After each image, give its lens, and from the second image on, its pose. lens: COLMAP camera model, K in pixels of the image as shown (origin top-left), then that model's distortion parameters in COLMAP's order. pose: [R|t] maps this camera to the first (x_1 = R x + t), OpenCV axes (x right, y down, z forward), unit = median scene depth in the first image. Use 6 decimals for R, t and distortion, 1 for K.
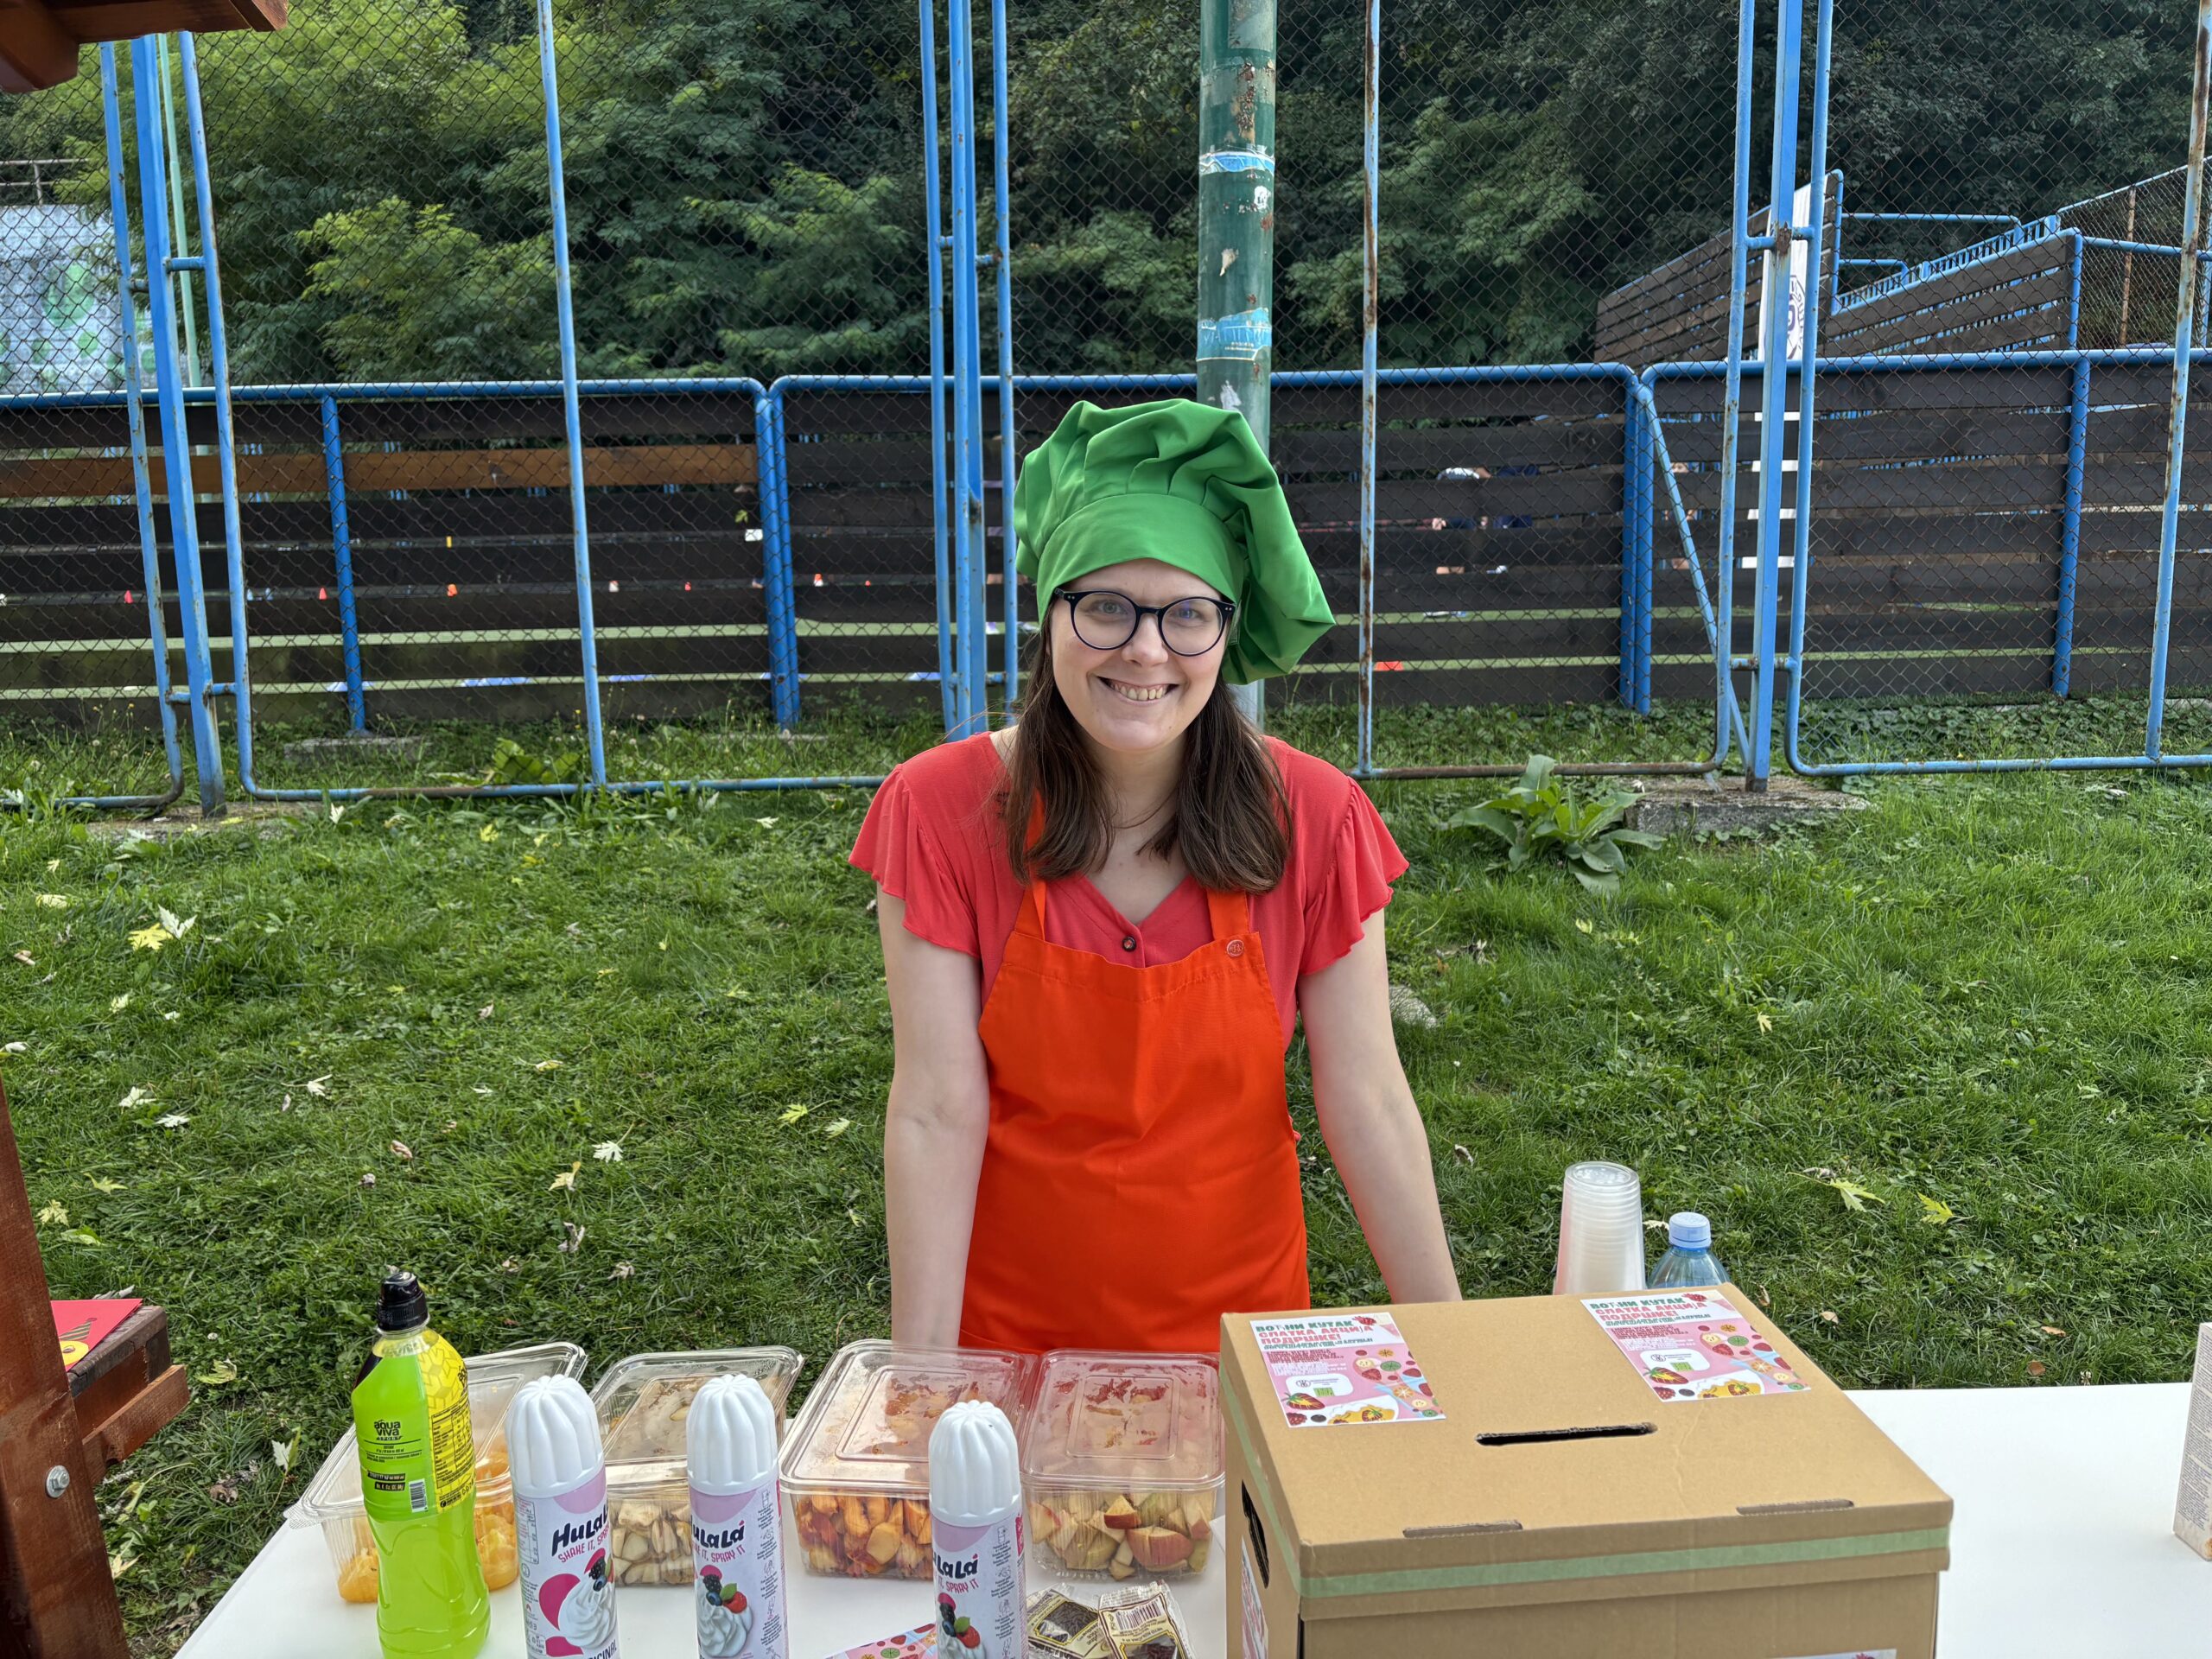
lens RADIAL K [[1663.5, 0, 1119.0], [0, 1663.5, 812.7], [0, 0, 1]] dist [0.052761, -0.051287]
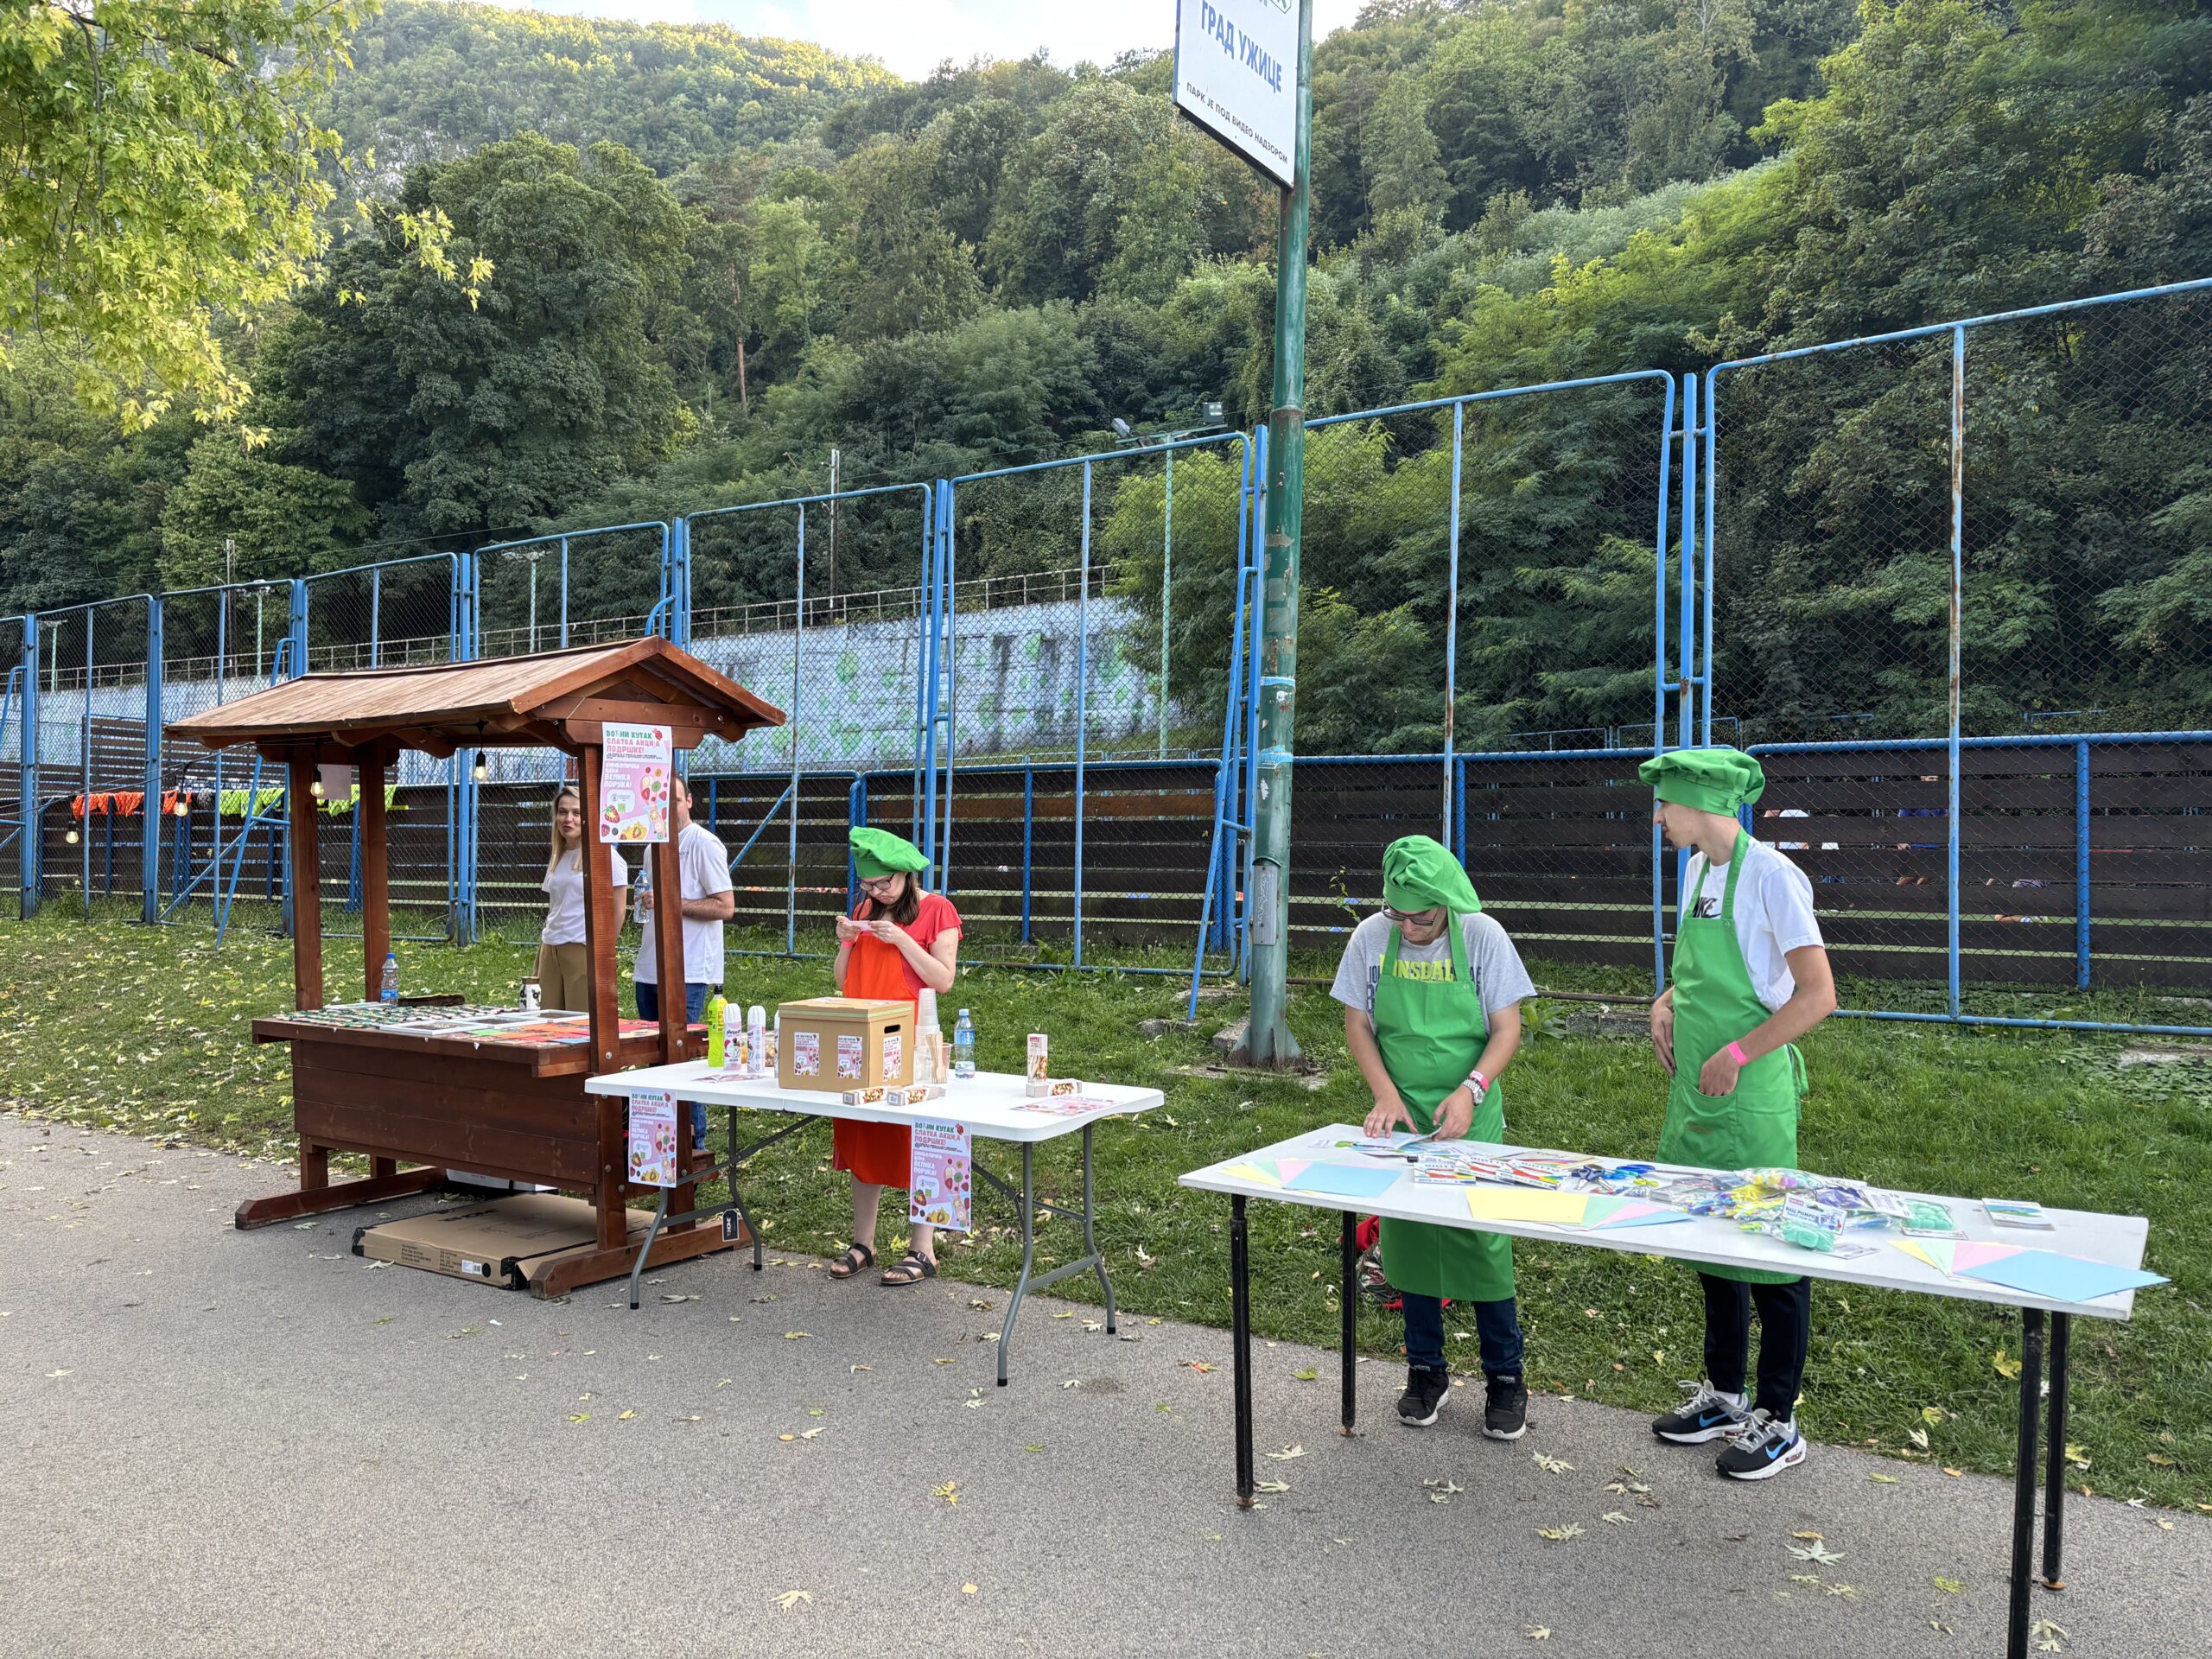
lens RADIAL K [[1663.5, 0, 1111.6], [0, 1663.5, 829.5], [0, 0, 1]] dist [0.052761, -0.051287]
pose [[0.840475, 0.019033, -0.541516, 0.181950], [-0.111076, 0.984211, -0.137806, 0.020761], [0.530343, 0.175971, 0.829319, -0.147033]]
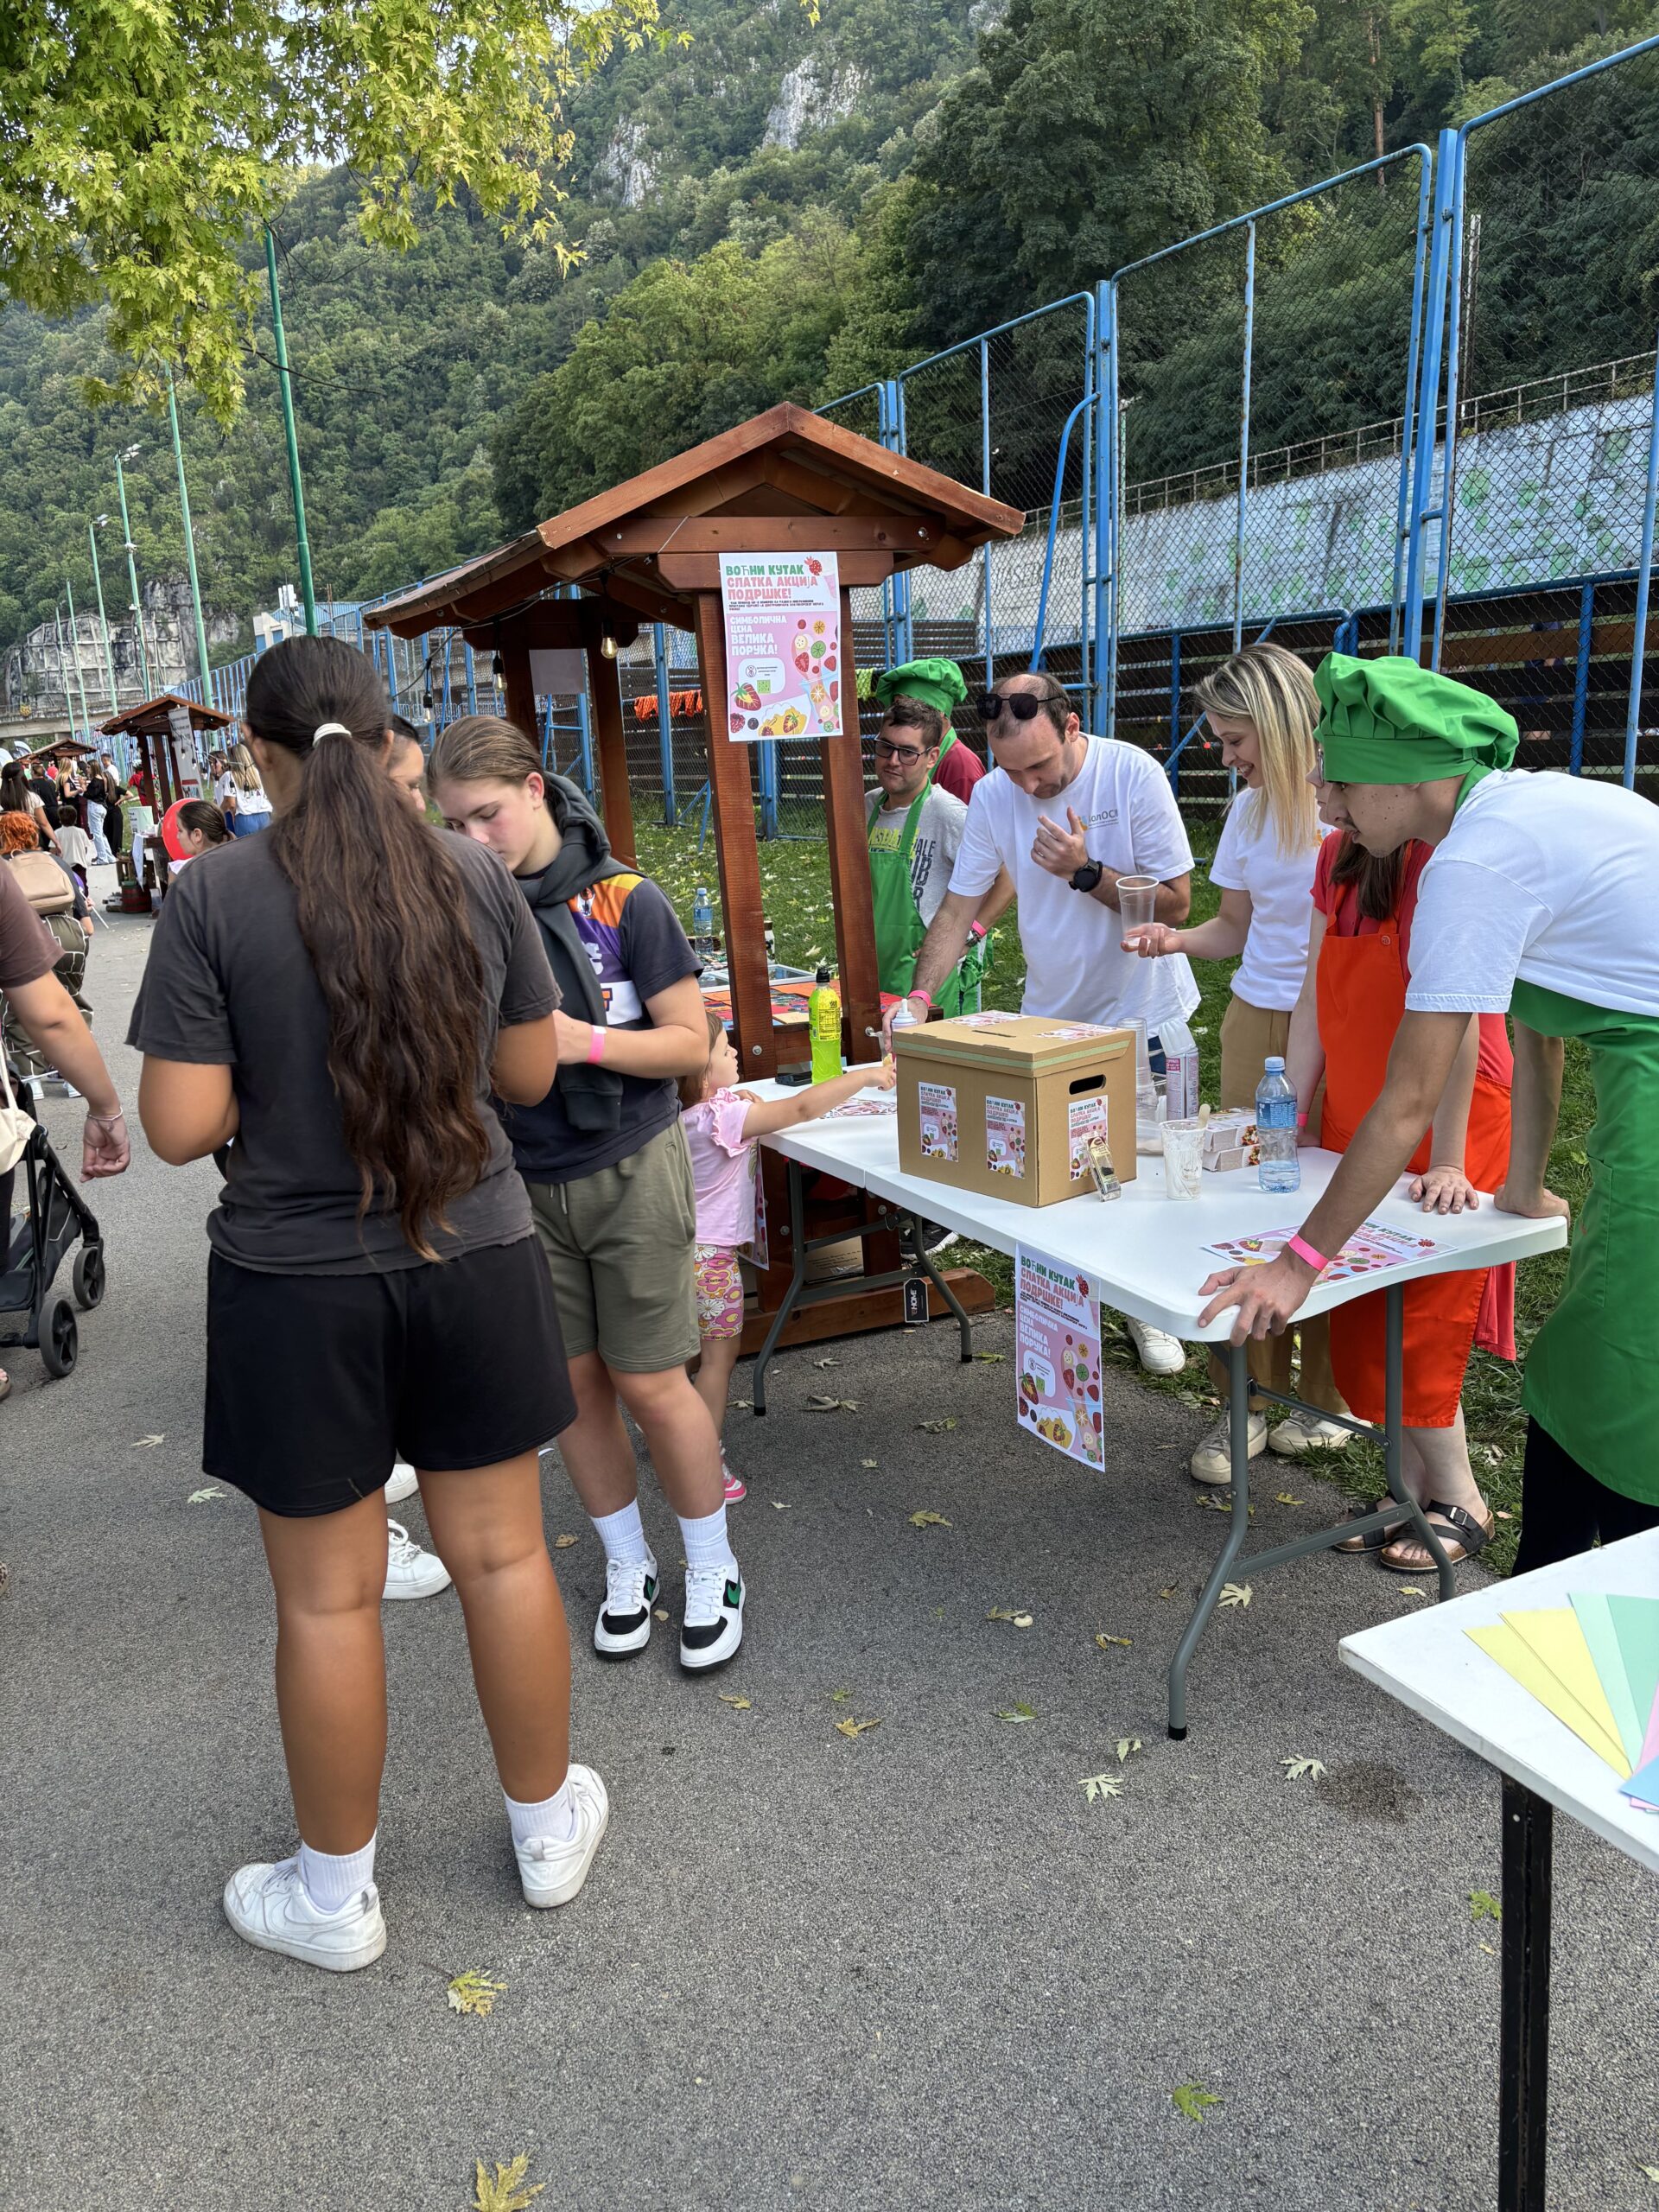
lens RADIAL K [[1663.5, 0, 818.7], [0, 1663.5, 1098.0], [0, 0, 1]] dist [0.052761, -0.051287]
pose [[0.448683, 0.190476, -0.873156, 0.135430], [-0.112390, 0.981292, 0.156313, 0.002570], [0.886596, 0.027999, 0.461697, -0.035650]]
